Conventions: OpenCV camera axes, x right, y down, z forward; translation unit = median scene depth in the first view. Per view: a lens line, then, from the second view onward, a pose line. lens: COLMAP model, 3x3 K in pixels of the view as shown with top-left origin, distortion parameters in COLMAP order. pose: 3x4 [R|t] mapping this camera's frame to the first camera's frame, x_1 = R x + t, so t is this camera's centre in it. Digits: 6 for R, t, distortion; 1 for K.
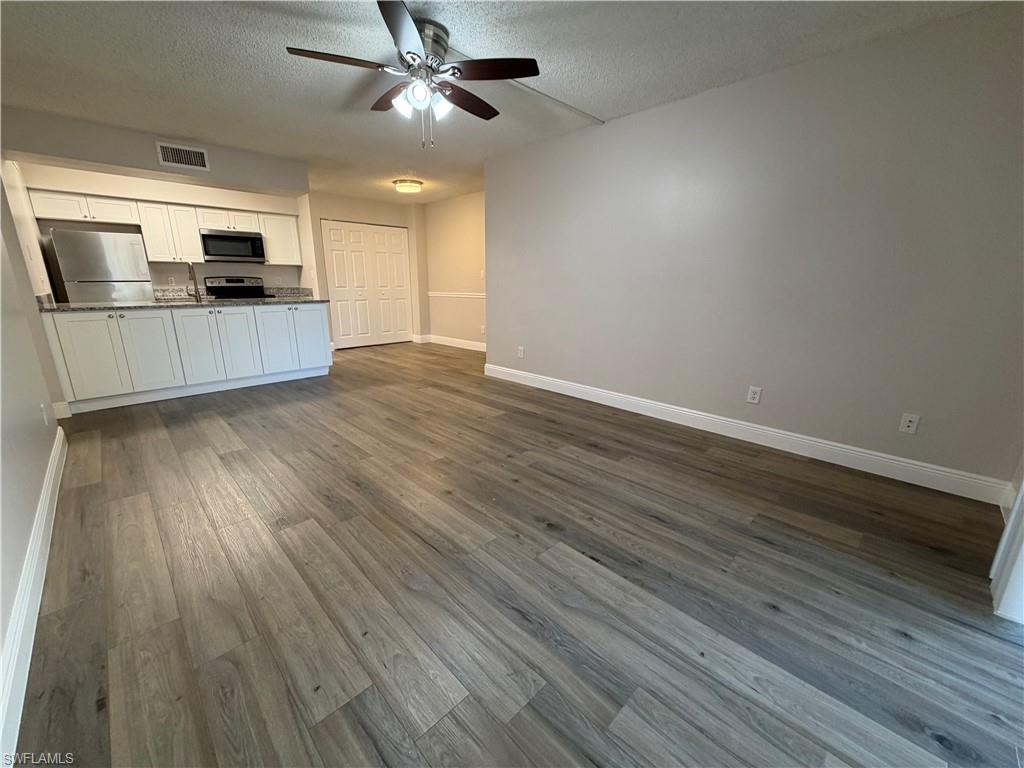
lens RADIAL K [[408.0, 0, 509.8], [0, 408.0, 383.4], [0, 0, 1]] dist [-0.002250, 0.000954]
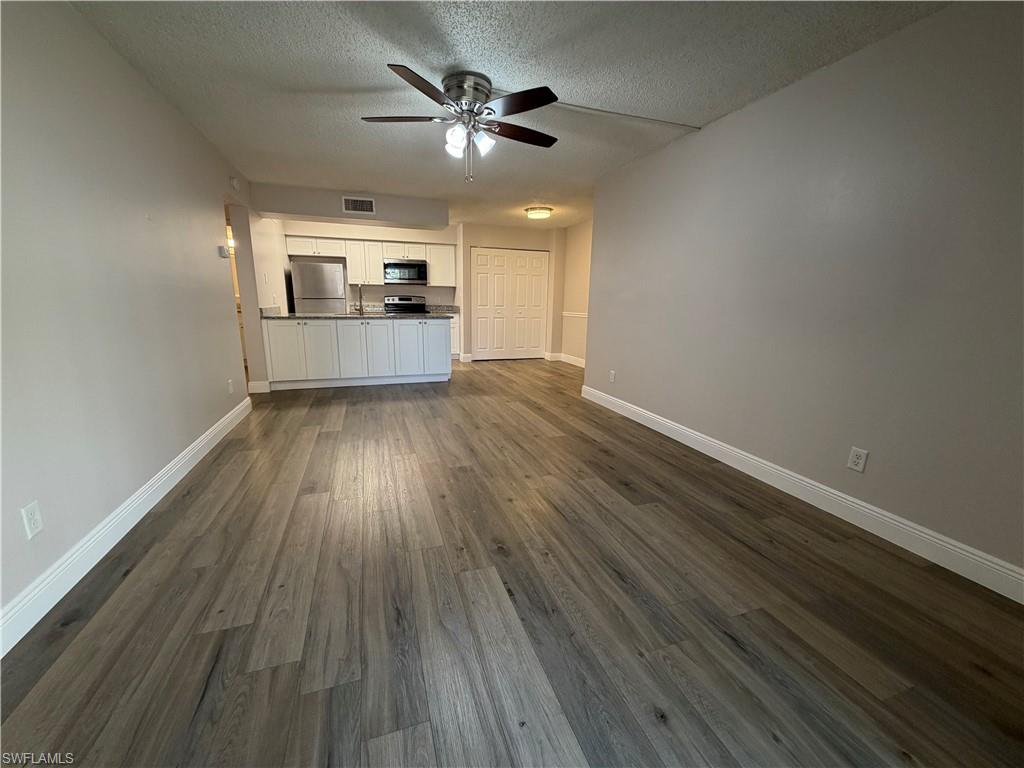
lens RADIAL K [[408.0, 0, 511.1], [0, 408.0, 383.6], [0, 0, 1]] dist [-0.002250, 0.000954]
pose [[0.903577, 0.096711, -0.417368, 0.287006], [-0.116131, 0.993005, -0.021322, -0.016694], [0.412387, 0.067735, 0.908487, 0.053871]]
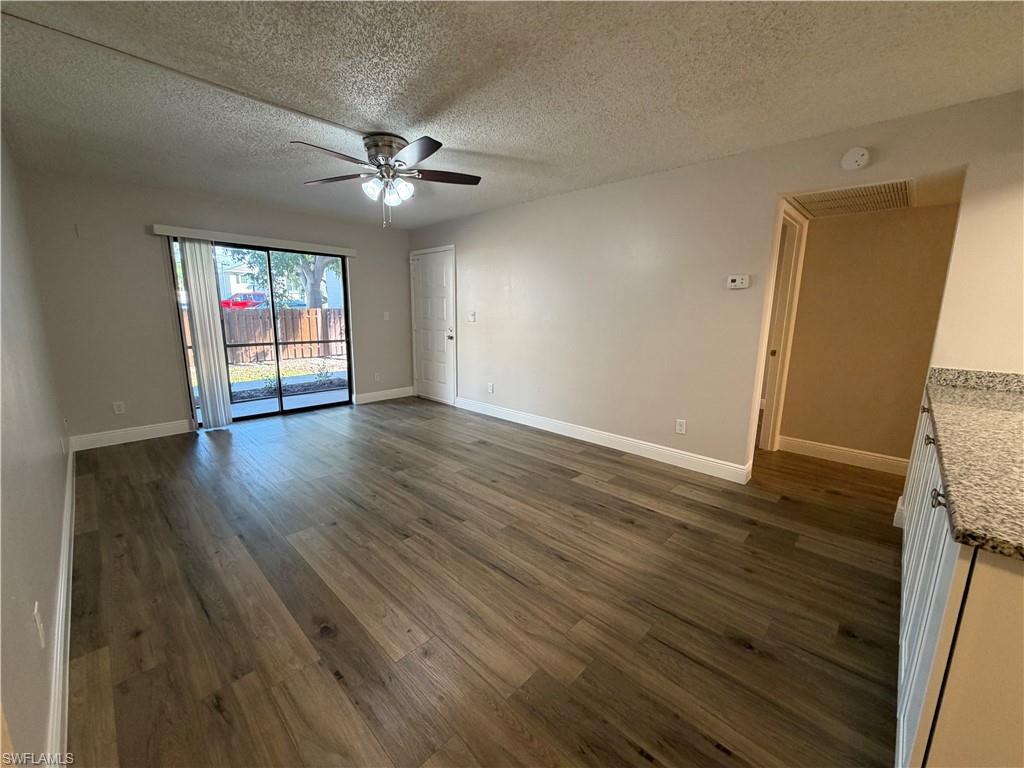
lens RADIAL K [[408.0, 0, 508.4], [0, 408.0, 385.4], [0, 0, 1]] dist [-0.002250, 0.000954]
pose [[-0.999587, -0.012716, -0.025760, -0.368879], [-0.022346, 0.907702, 0.419020, -0.456747], [0.018054, 0.419423, -0.907611, 1.599965]]
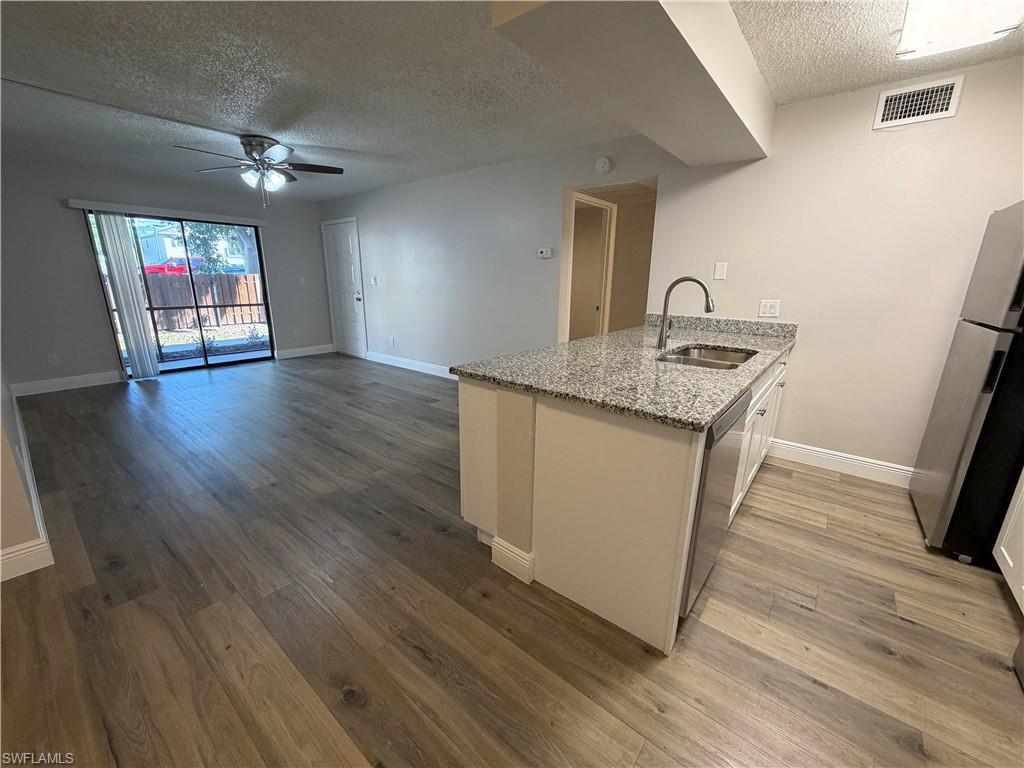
lens RADIAL K [[408.0, 0, 509.7], [0, 408.0, 385.1], [0, 0, 1]] dist [-0.002250, 0.000954]
pose [[-0.993759, 0.012834, -0.110811, -0.649877], [-0.043084, 0.872122, 0.487388, -0.541497], [0.102896, 0.489120, -0.866126, 1.922579]]
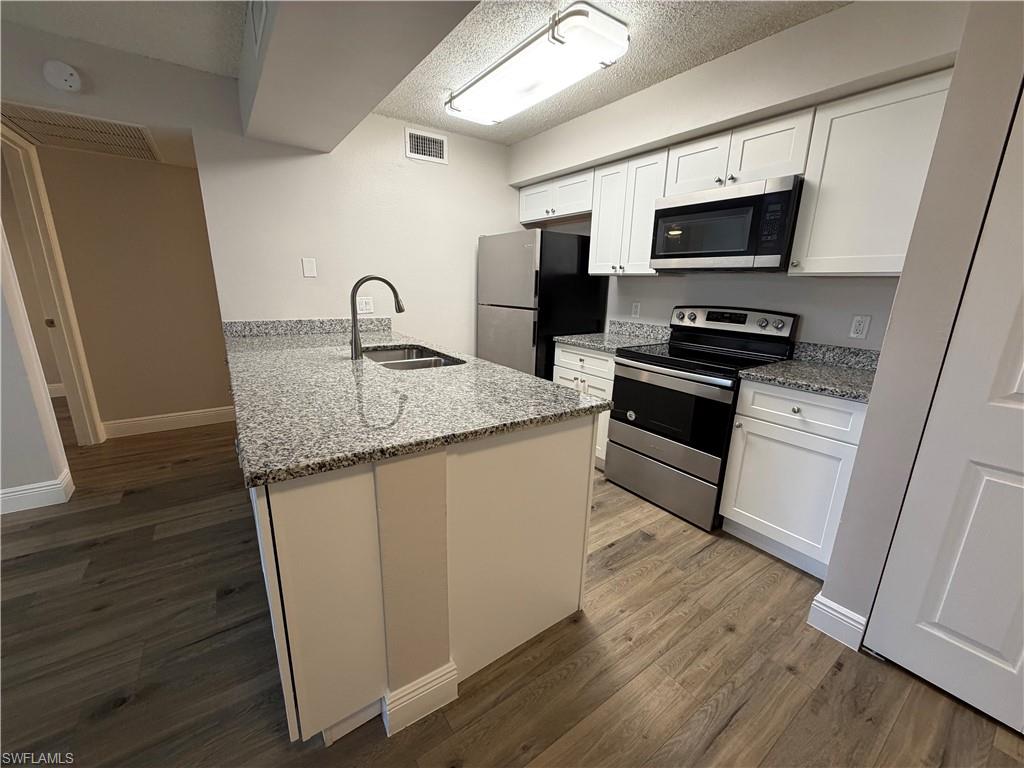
lens RADIAL K [[408.0, 0, 508.9], [0, 408.0, 385.7], [0, 0, 1]] dist [-0.002250, 0.000954]
pose [[-0.164870, 0.235798, -0.957715, -0.435713], [-0.265280, 0.924621, 0.273318, -0.450956], [0.949971, 0.299124, -0.089889, 1.584662]]
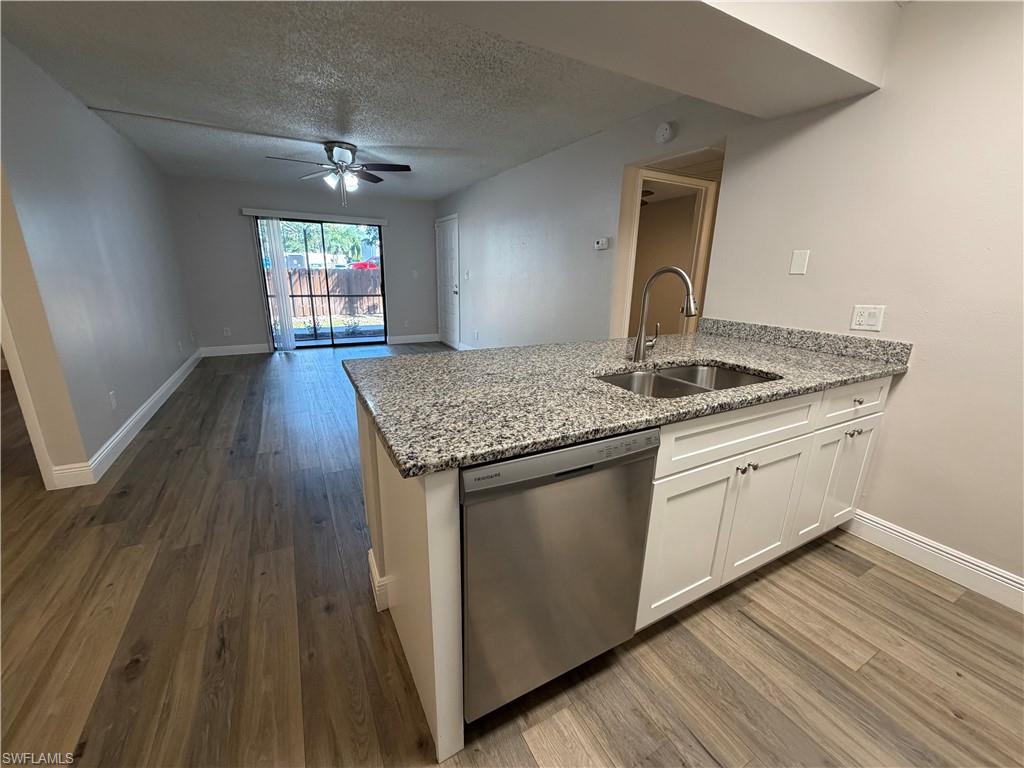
lens RADIAL K [[408.0, 0, 511.0], [0, 408.0, 385.4], [0, 0, 1]] dist [-0.002250, 0.000954]
pose [[-0.961370, -0.097352, 0.257469, -0.971370], [0.043612, 0.869682, 0.491681, -0.507954], [-0.271782, 0.483917, -0.831841, 1.814888]]
